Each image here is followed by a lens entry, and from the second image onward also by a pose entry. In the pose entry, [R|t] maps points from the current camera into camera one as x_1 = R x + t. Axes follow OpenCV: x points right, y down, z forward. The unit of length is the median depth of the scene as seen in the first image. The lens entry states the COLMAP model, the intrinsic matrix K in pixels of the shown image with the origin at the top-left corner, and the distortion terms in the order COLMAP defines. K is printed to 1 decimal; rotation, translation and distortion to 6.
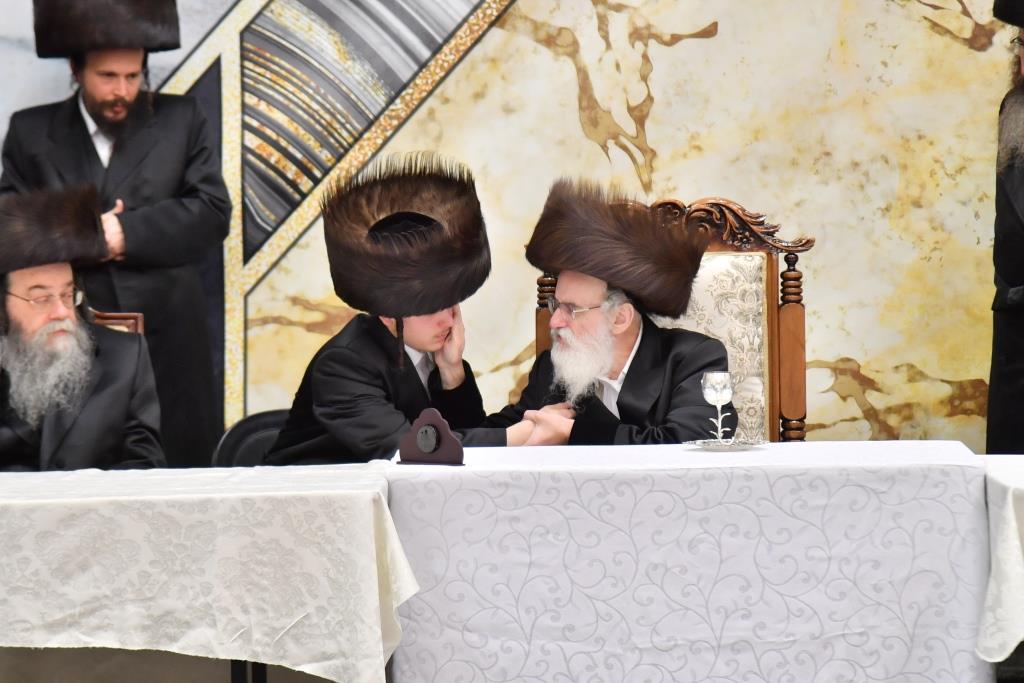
lens RADIAL K [[5410.1, 0, 503.8], [0, 5410.1, 365.3], [0, 0, 1]] dist [1.444079, 0.000000]
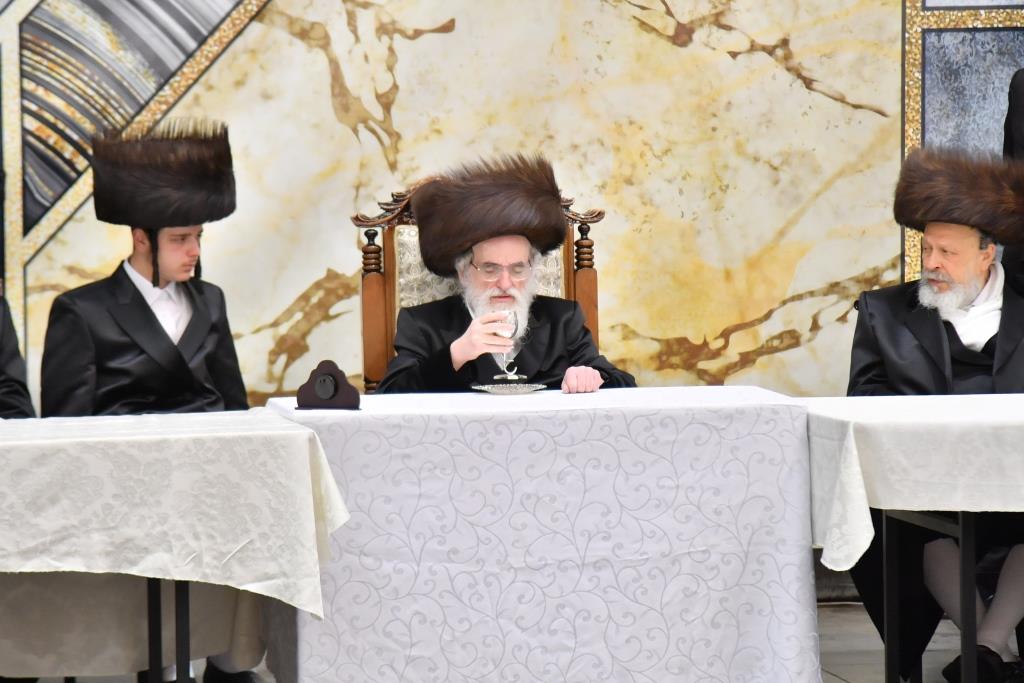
lens RADIAL K [[5410.1, 0, 512.3], [0, 5410.1, 351.4], [0, 0, 1]] dist [1.444079, 0.000000]
pose [[0.986925, -0.007676, 0.161000, -0.129070], [0.007806, 0.999970, -0.000177, 0.005476], [-0.160994, 0.001432, 0.986954, -0.102149]]
